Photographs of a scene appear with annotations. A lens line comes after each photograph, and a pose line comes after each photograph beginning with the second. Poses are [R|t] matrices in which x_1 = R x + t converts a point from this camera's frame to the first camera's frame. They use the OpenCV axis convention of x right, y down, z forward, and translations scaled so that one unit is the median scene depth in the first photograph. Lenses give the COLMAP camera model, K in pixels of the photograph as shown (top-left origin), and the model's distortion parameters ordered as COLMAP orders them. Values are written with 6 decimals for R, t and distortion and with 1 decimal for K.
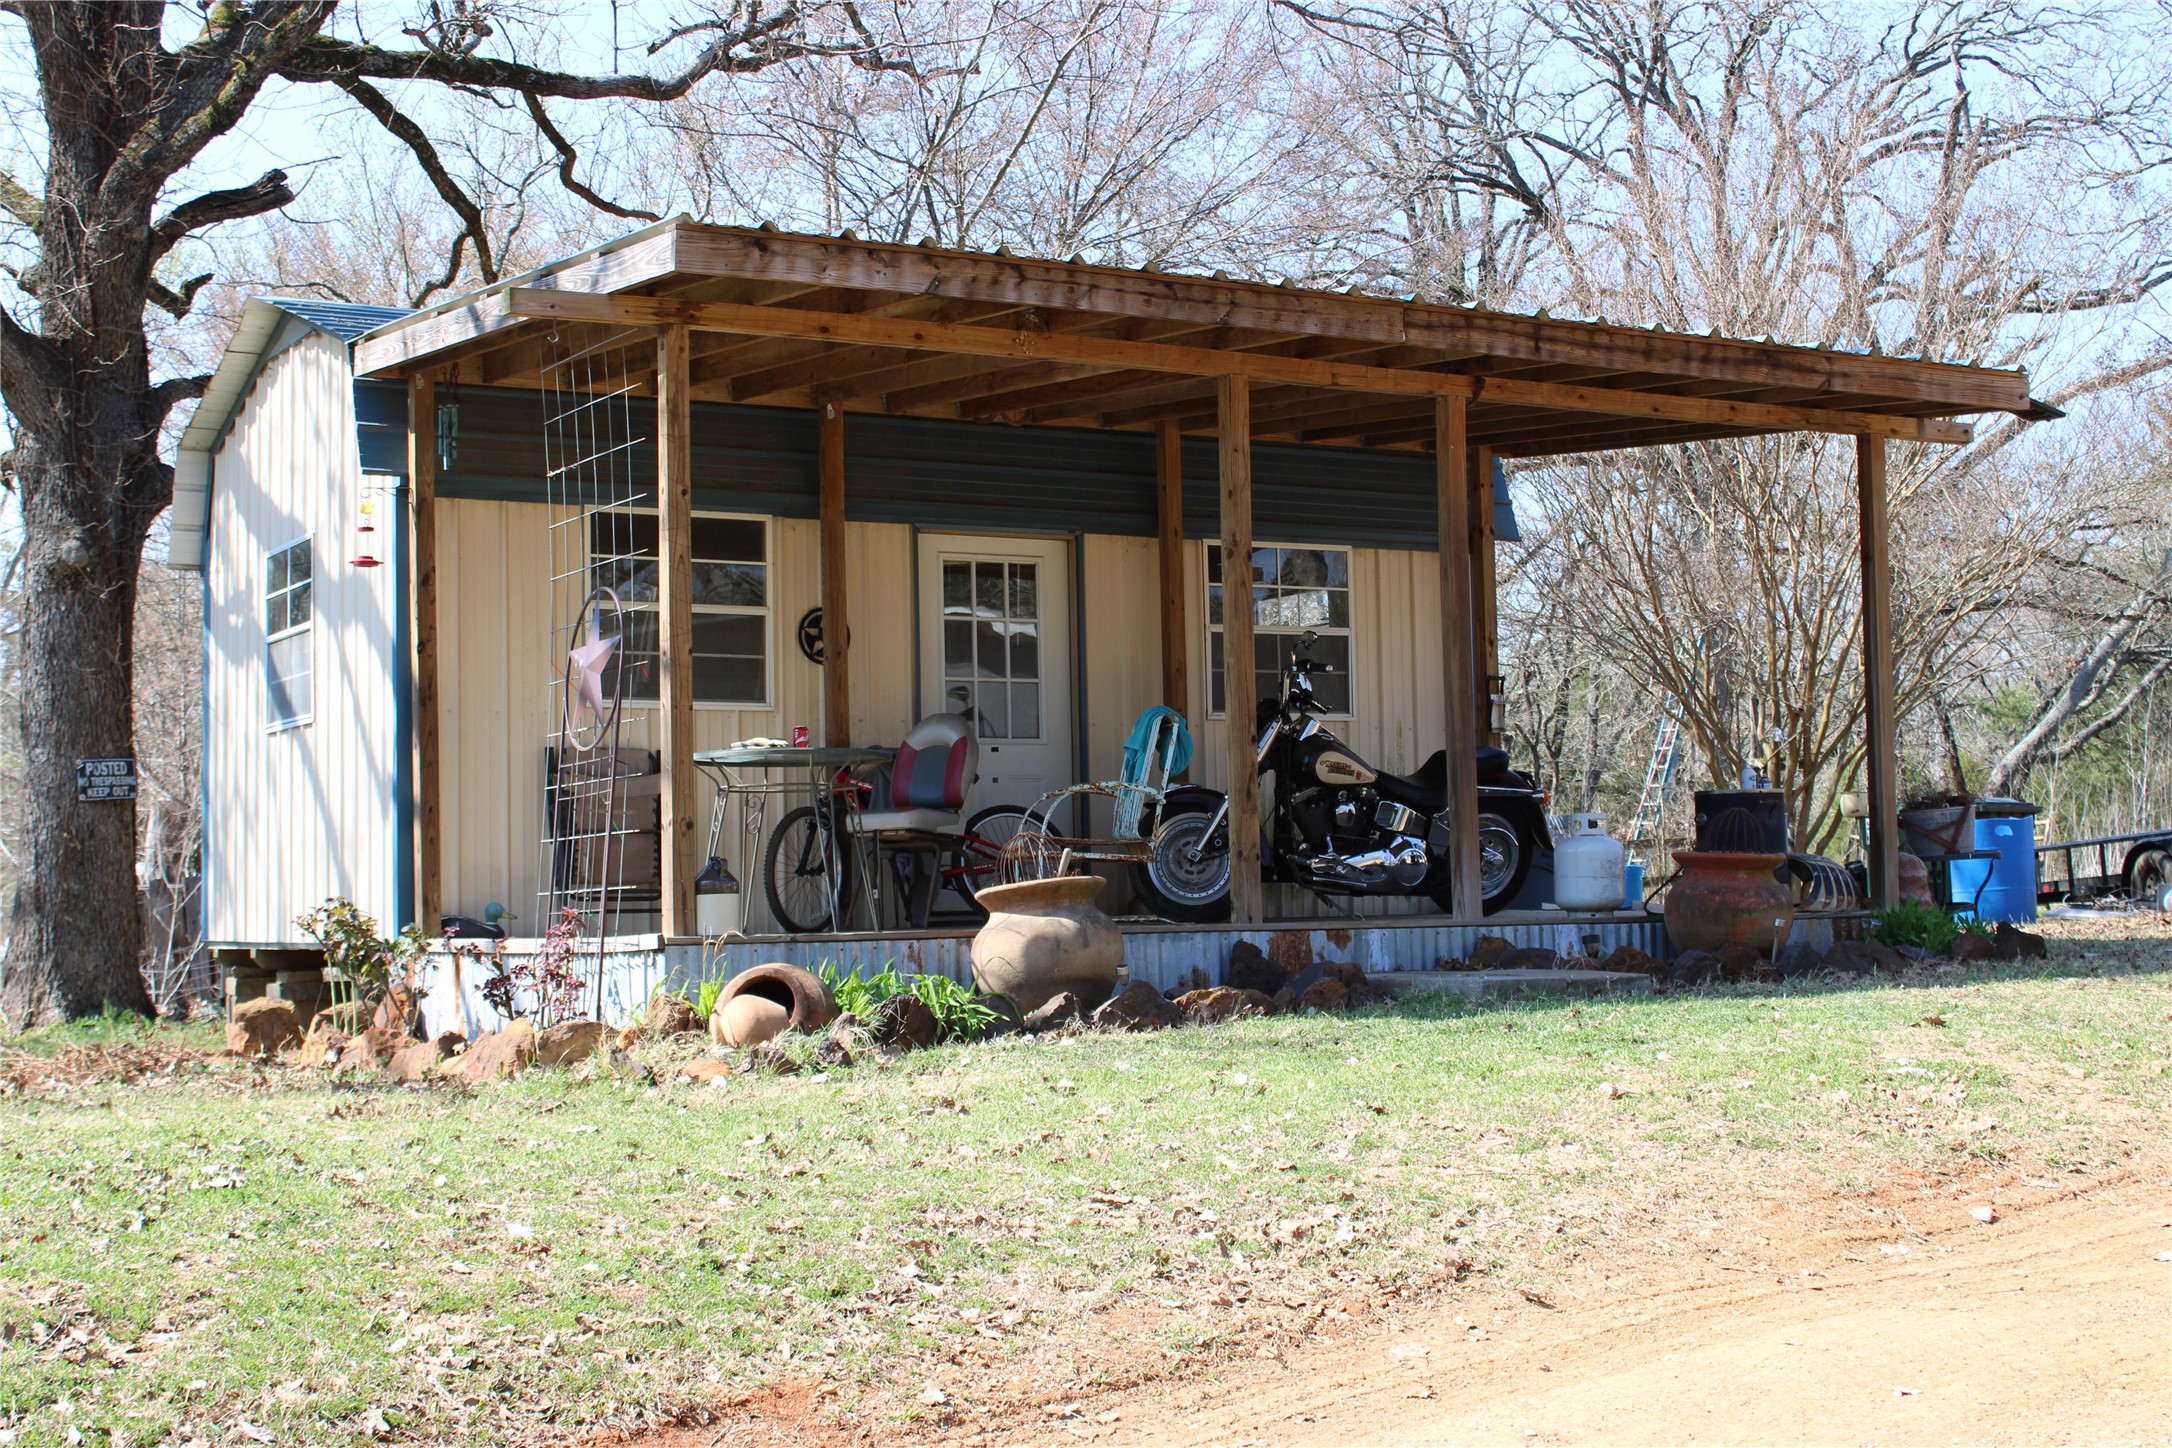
lens RADIAL K [[1895.3, 0, 1086.0], [0, 1895.3, 724.0], [0, 0, 1]] dist [-0.013128, -0.000688]
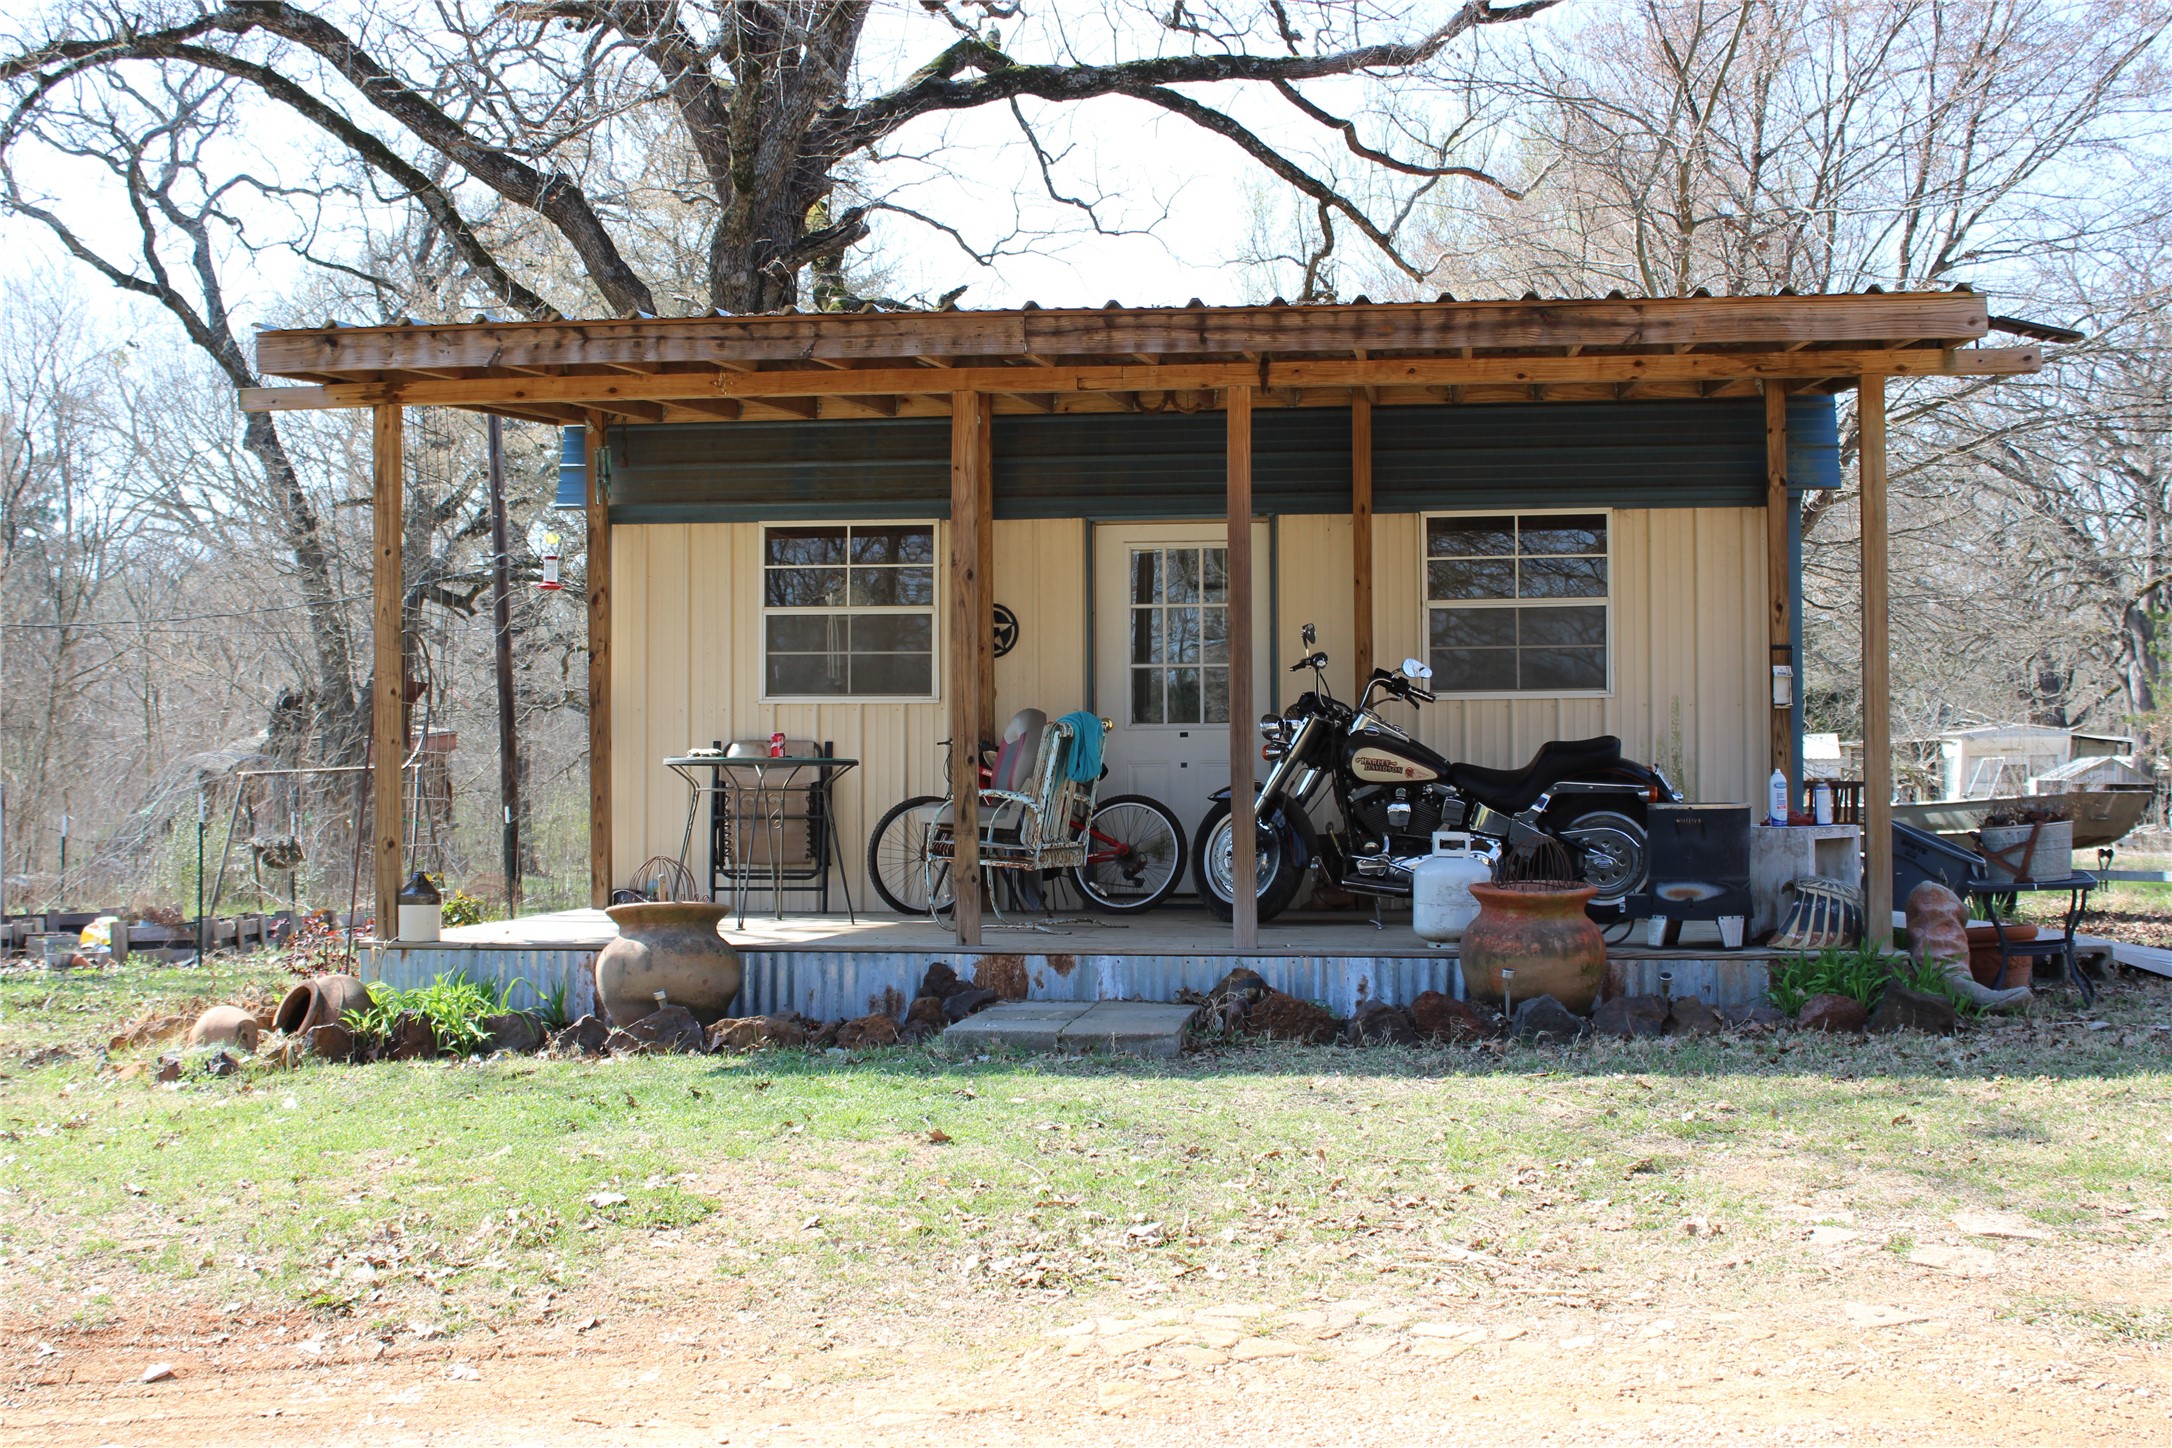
lens RADIAL K [[1832.8, 0, 1086.0], [0, 1832.8, 724.0], [0, 0, 1]] dist [-0.024162, 0.004926]
pose [[0.902326, -0.003526, -0.431039, 0.384382], [0.018395, 0.999371, 0.030332, -0.026850], [0.430661, -0.035298, 0.901823, 0.111303]]
